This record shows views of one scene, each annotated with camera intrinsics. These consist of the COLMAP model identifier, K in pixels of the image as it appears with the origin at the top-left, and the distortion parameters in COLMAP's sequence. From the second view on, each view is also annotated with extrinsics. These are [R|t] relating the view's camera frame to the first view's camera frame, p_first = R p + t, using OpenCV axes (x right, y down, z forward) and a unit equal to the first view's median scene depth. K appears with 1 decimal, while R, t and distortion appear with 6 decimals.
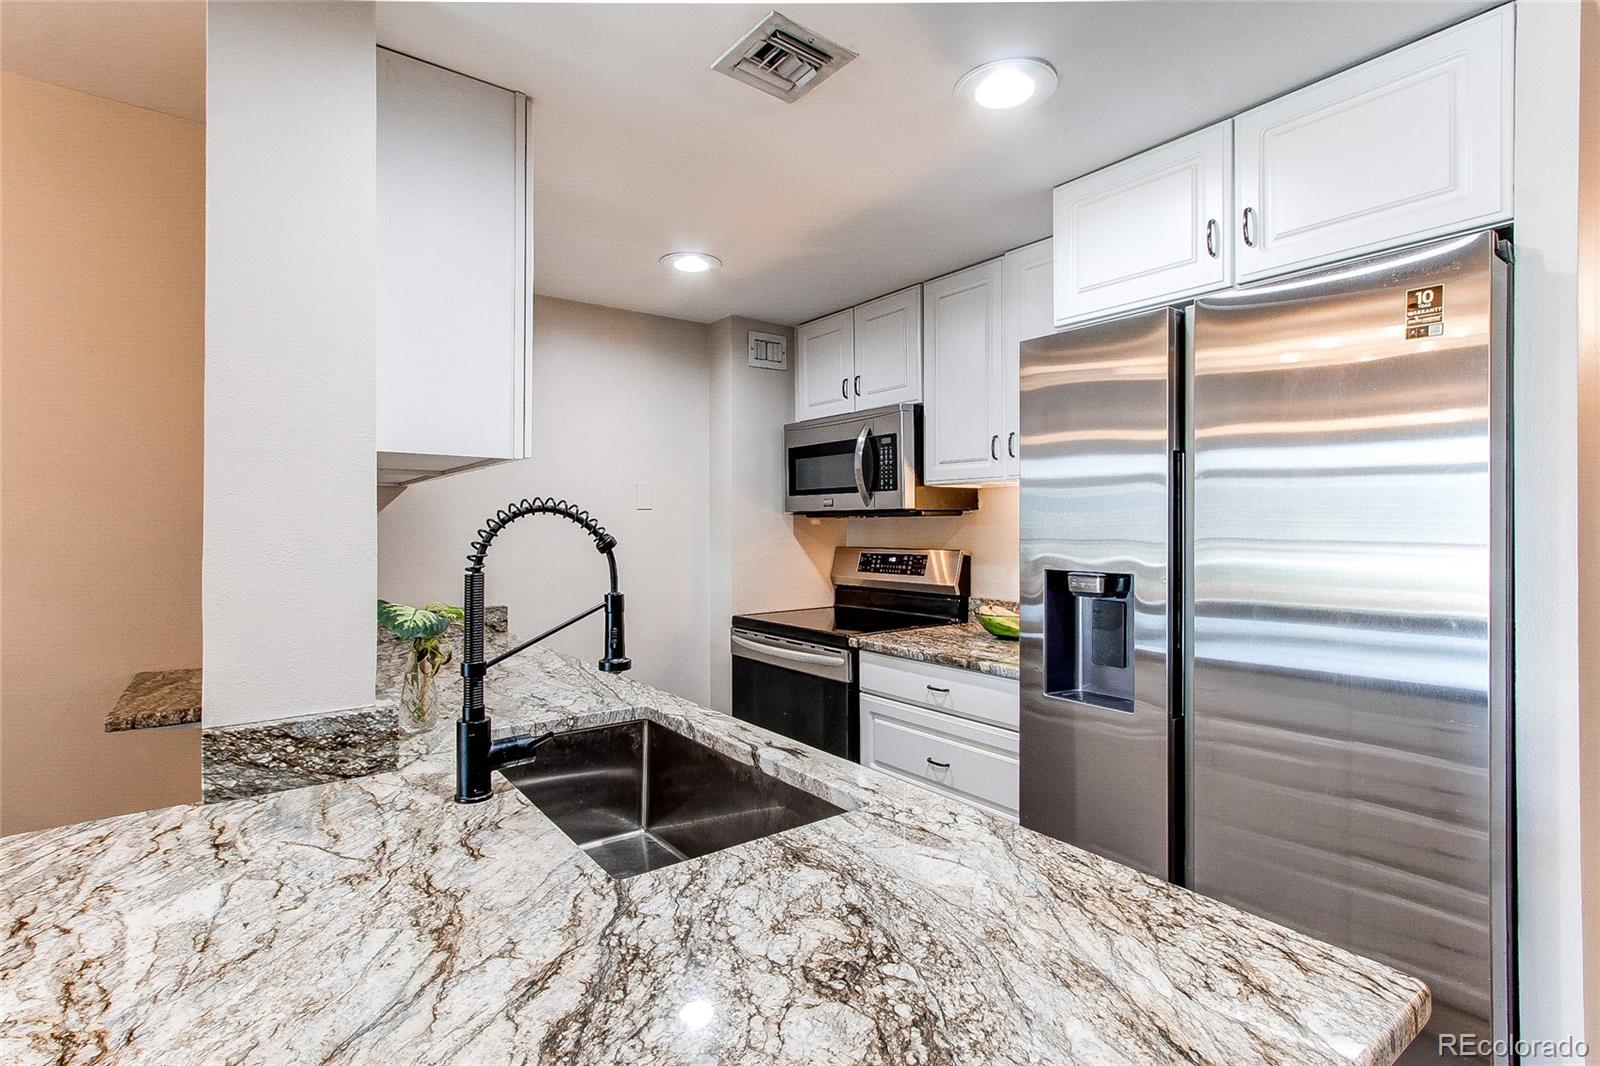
lens RADIAL K [[752.5, 0, 764.1], [0, 752.5, 538.8], [0, 0, 1]] dist [0.000583, 0.001004]
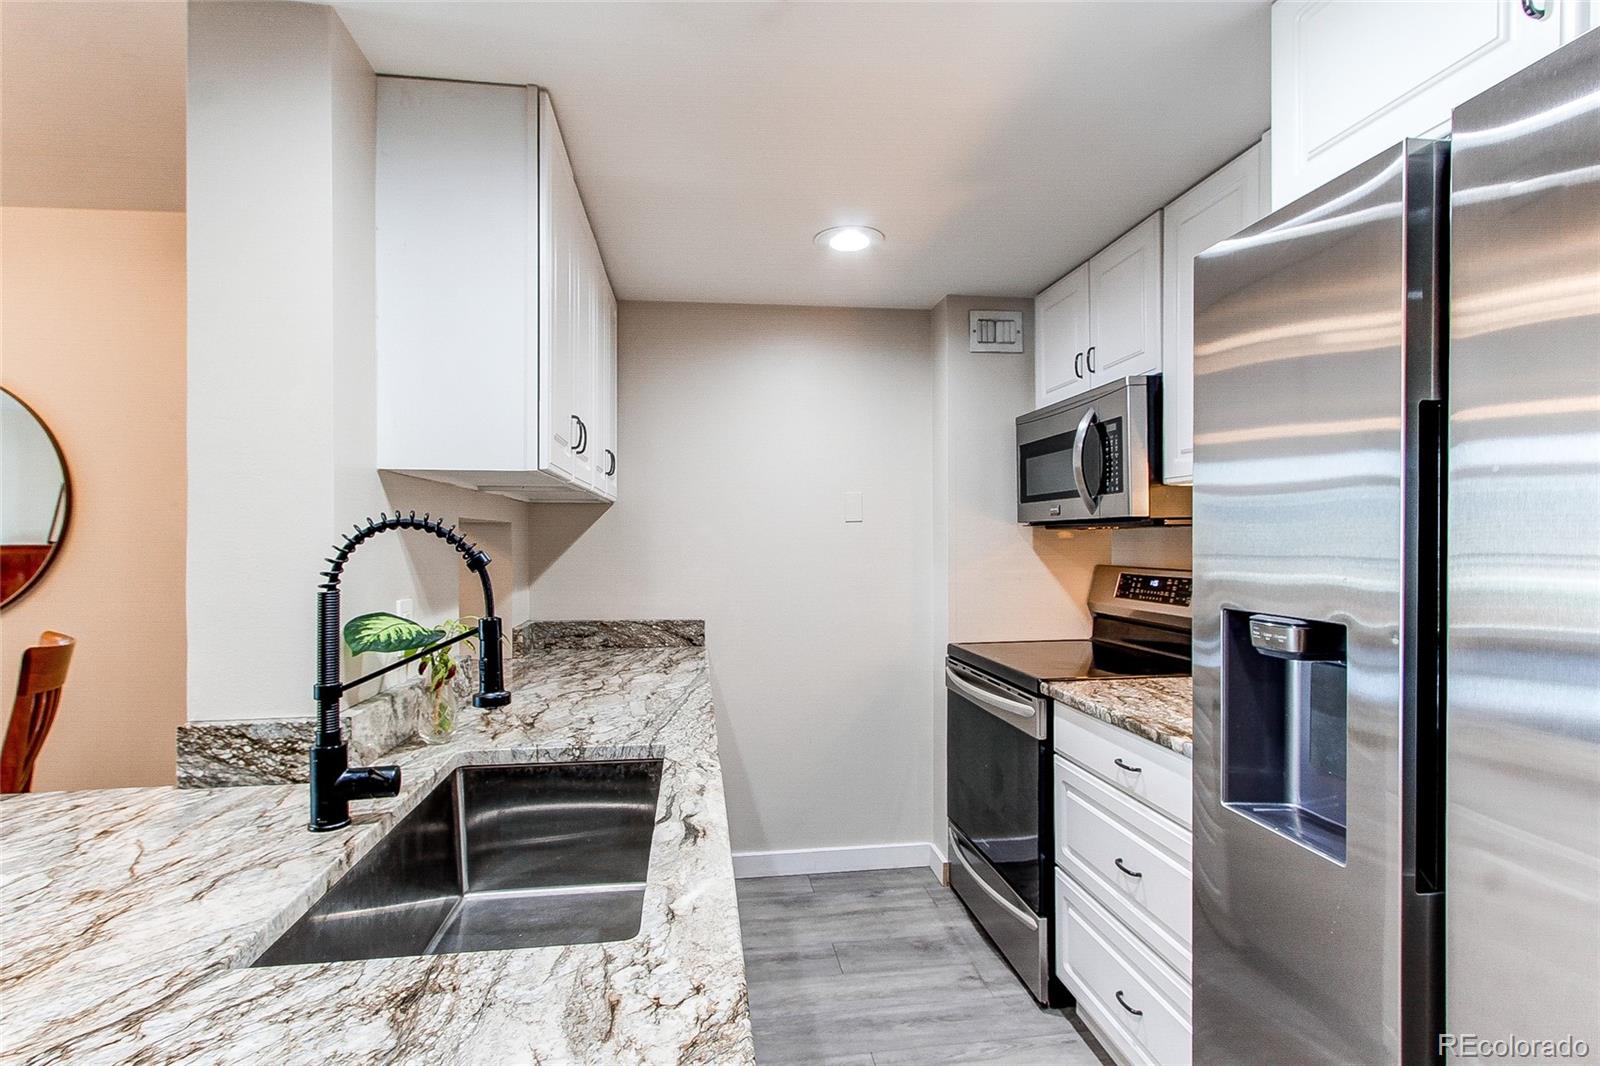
lens RADIAL K [[747.0, 0, 797.8], [0, 747.0, 554.6], [0, 0, 1]] dist [0.000619, 0.001268]
pose [[0.880482, 0.008703, -0.474000, 0.491337], [-0.006957, 0.999961, 0.005436, -0.007781], [0.474029, -0.001489, 0.880508, 0.376702]]
